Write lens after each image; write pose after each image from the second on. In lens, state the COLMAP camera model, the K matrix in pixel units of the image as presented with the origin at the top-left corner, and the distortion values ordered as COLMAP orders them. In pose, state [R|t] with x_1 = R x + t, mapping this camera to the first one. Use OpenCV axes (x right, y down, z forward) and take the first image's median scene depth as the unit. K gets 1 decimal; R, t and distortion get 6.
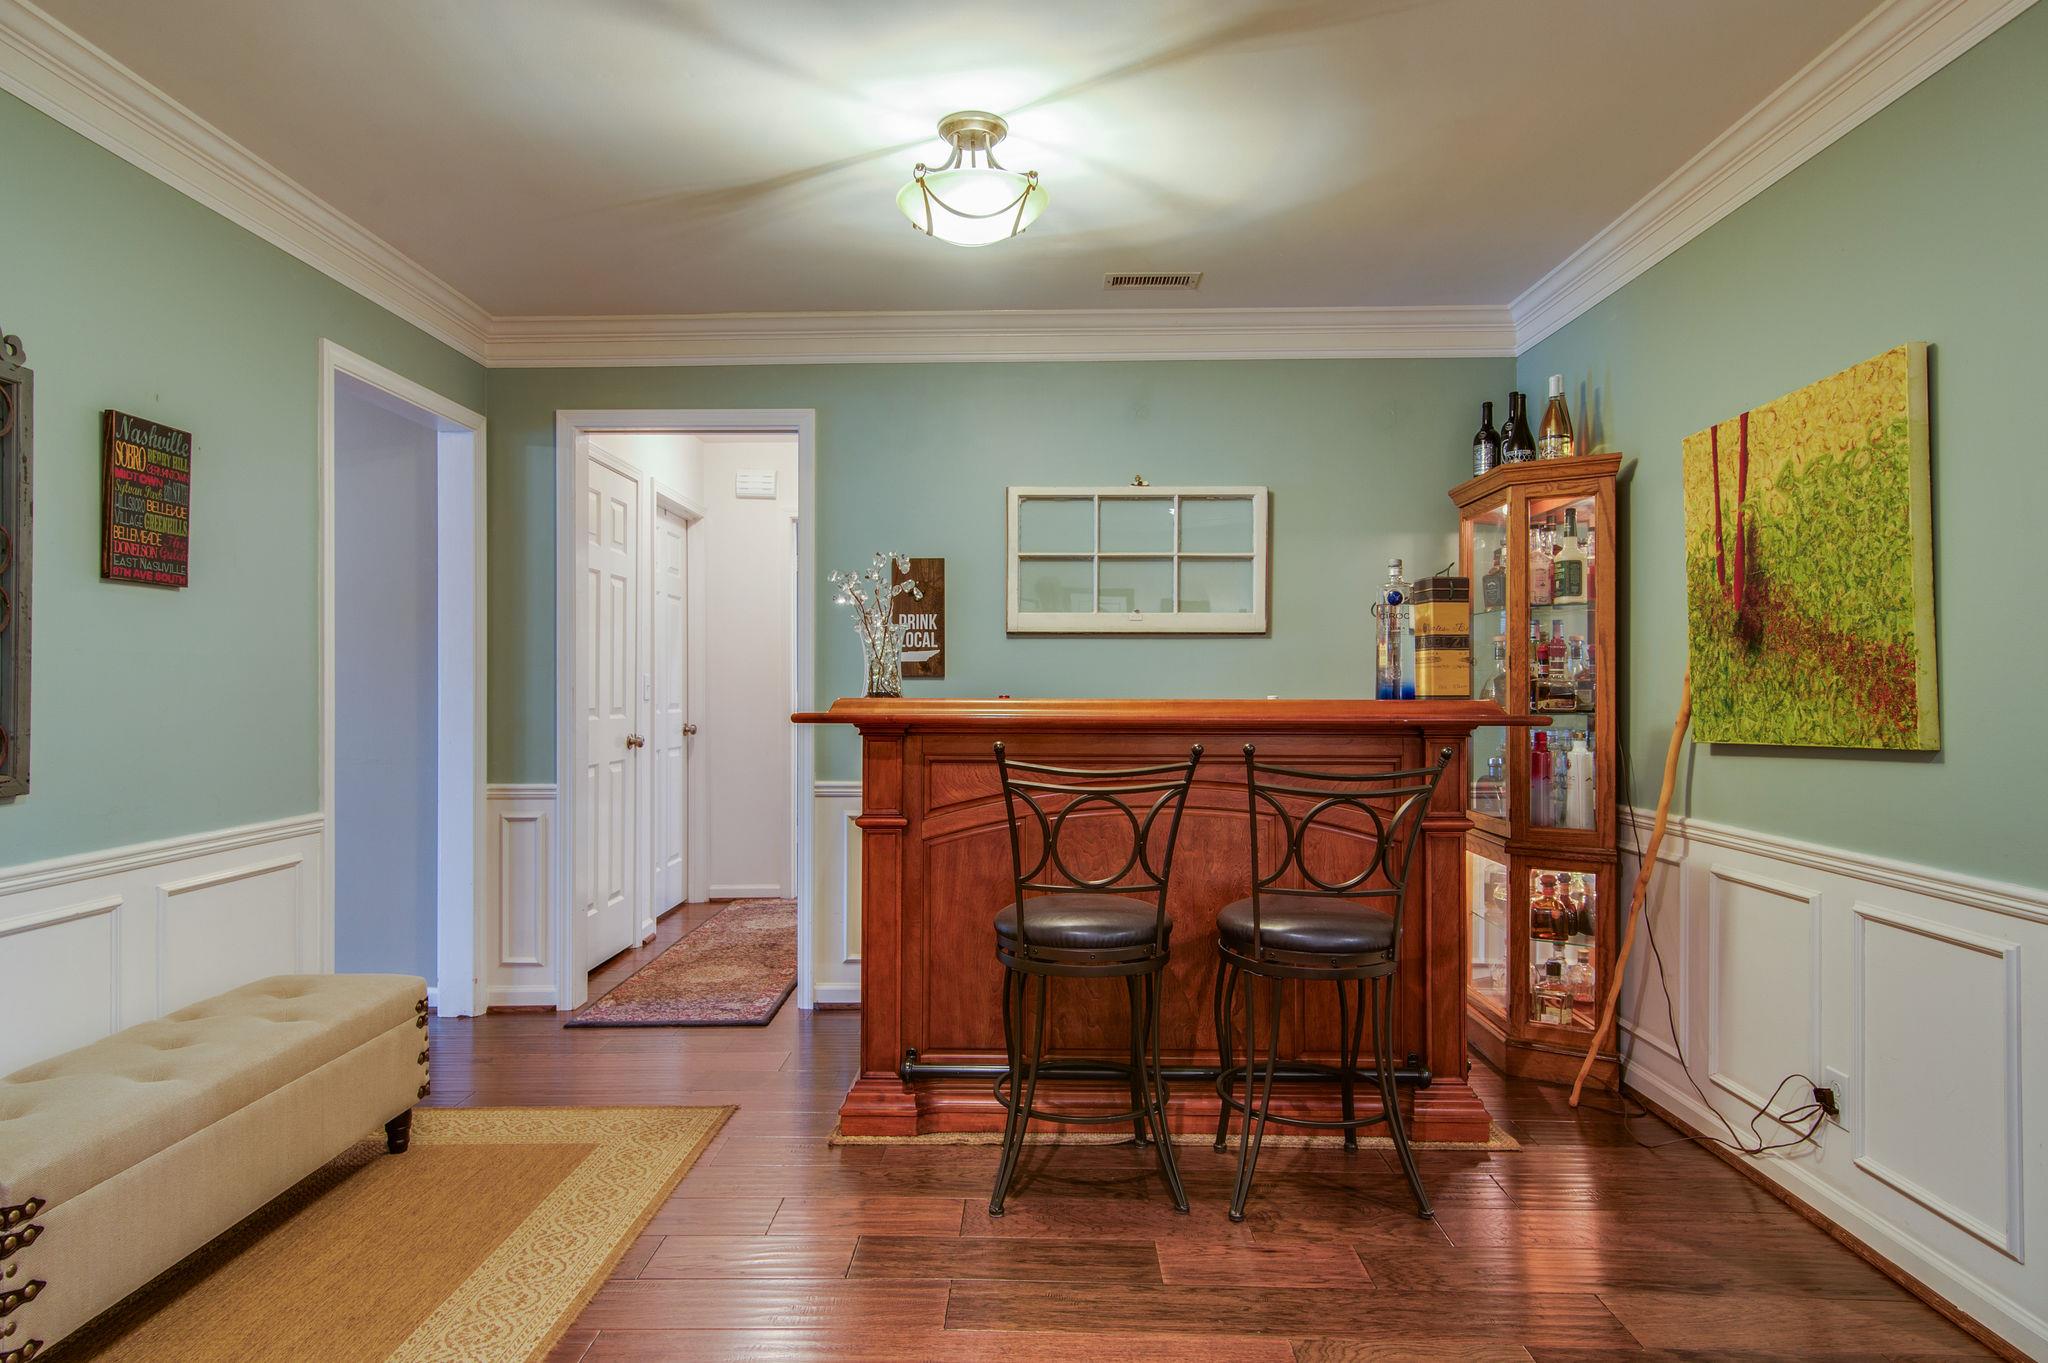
lens RADIAL K [[1195.2, 0, 1027.4], [0, 1195.2, 684.9], [0, 0, 1]] dist [0.011825, -0.000189]
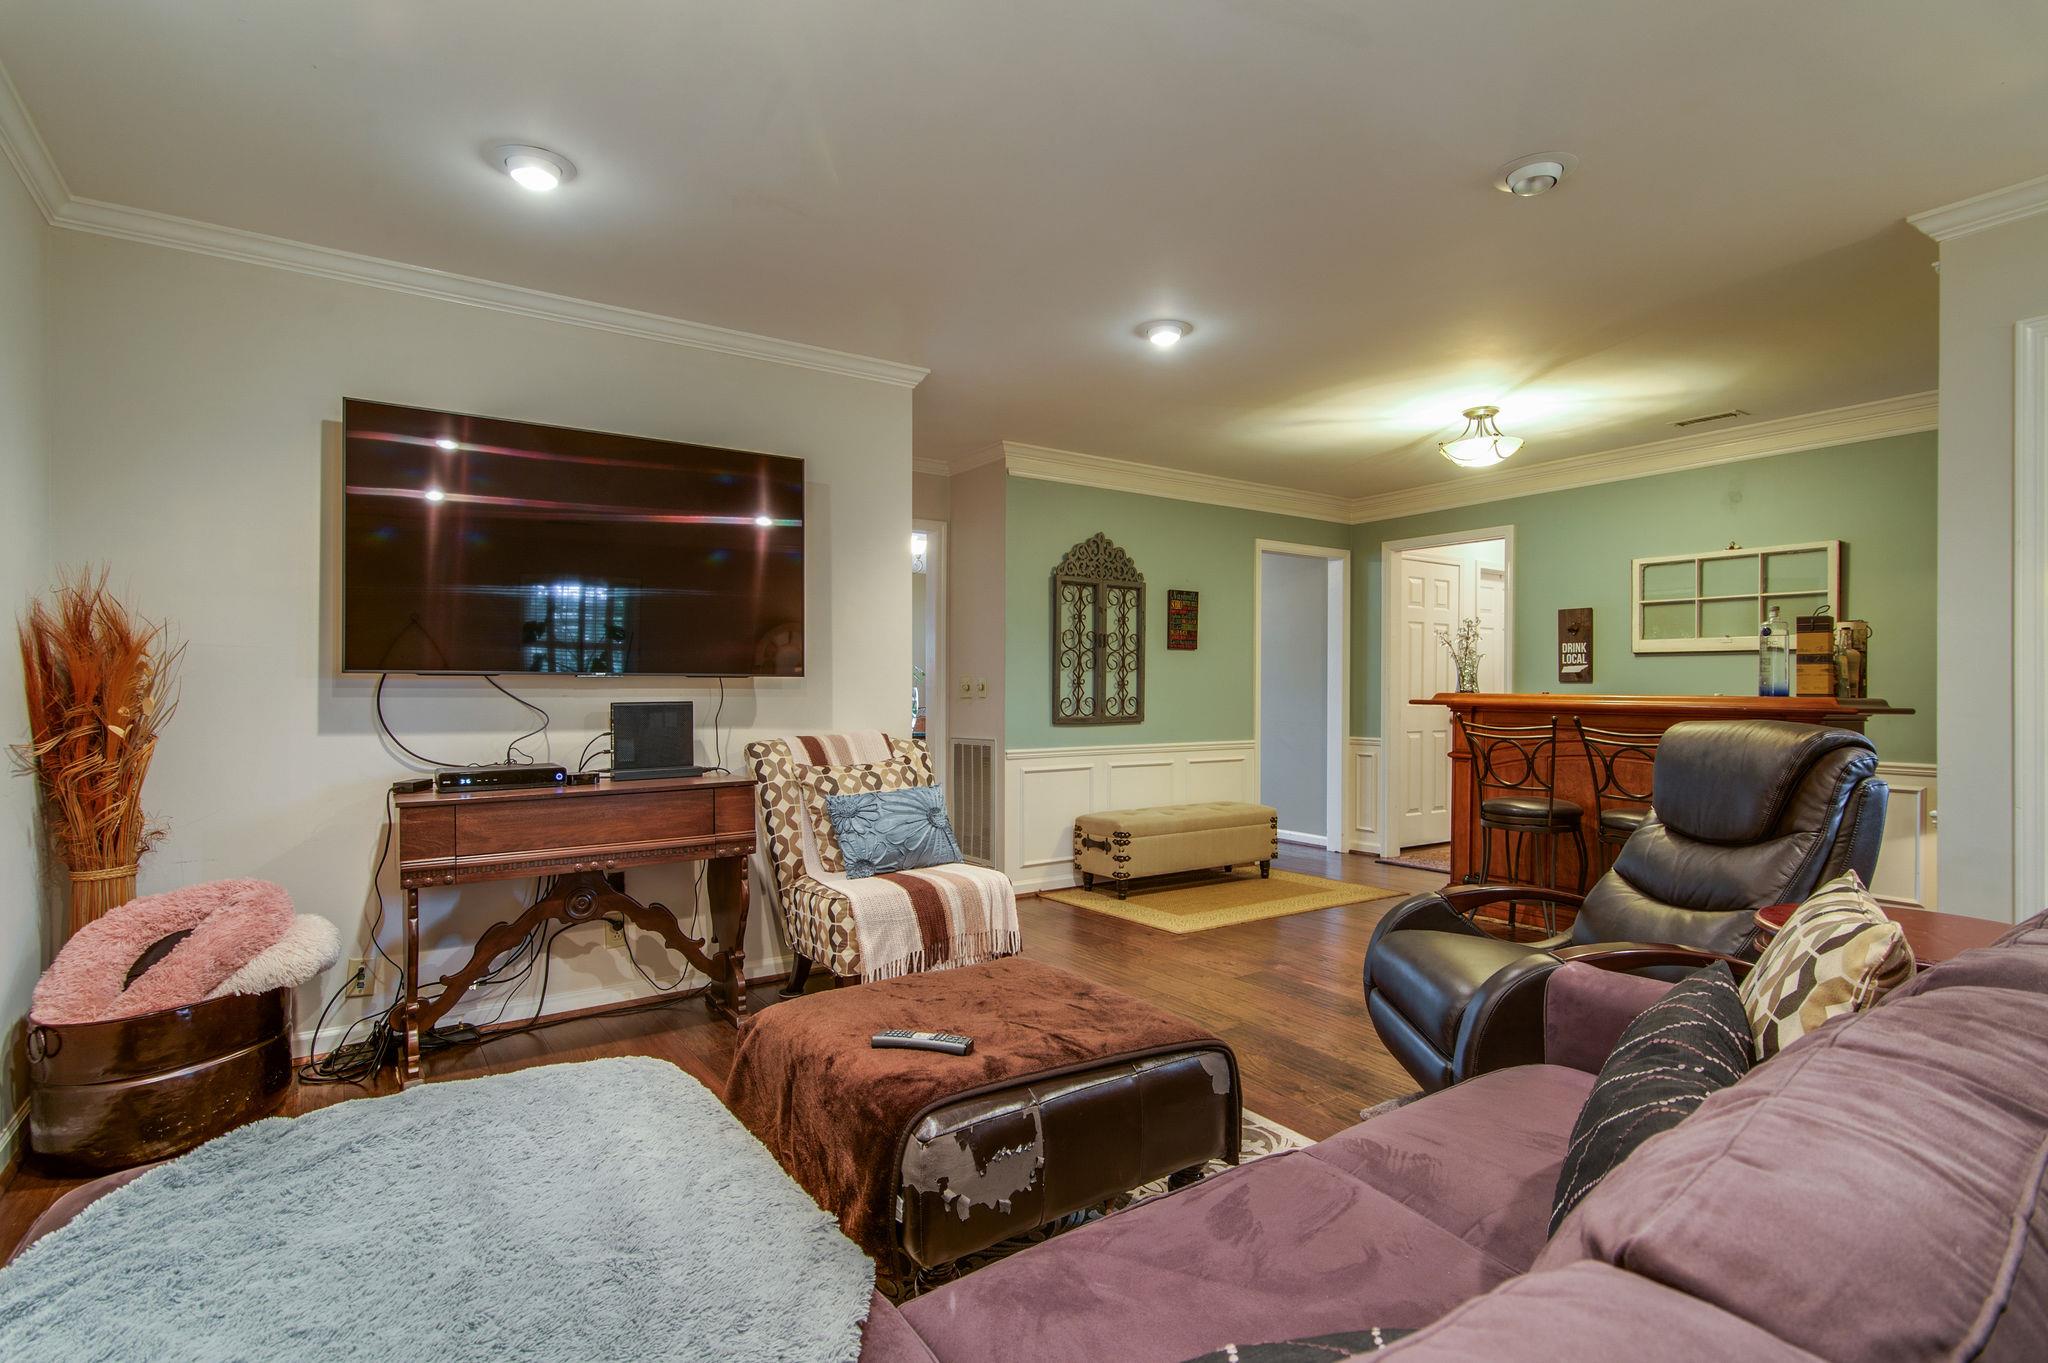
lens RADIAL K [[1014.5, 0, 1018.7], [0, 1014.5, 683.5], [0, 0, 1]] dist [0.003627, 0.000046]
pose [[0.588118, -0.000555, -0.808775, 0.596554], [-0.001817, 0.999996, -0.002007, -0.000173], [0.808773, 0.002650, 0.588115, -0.432618]]
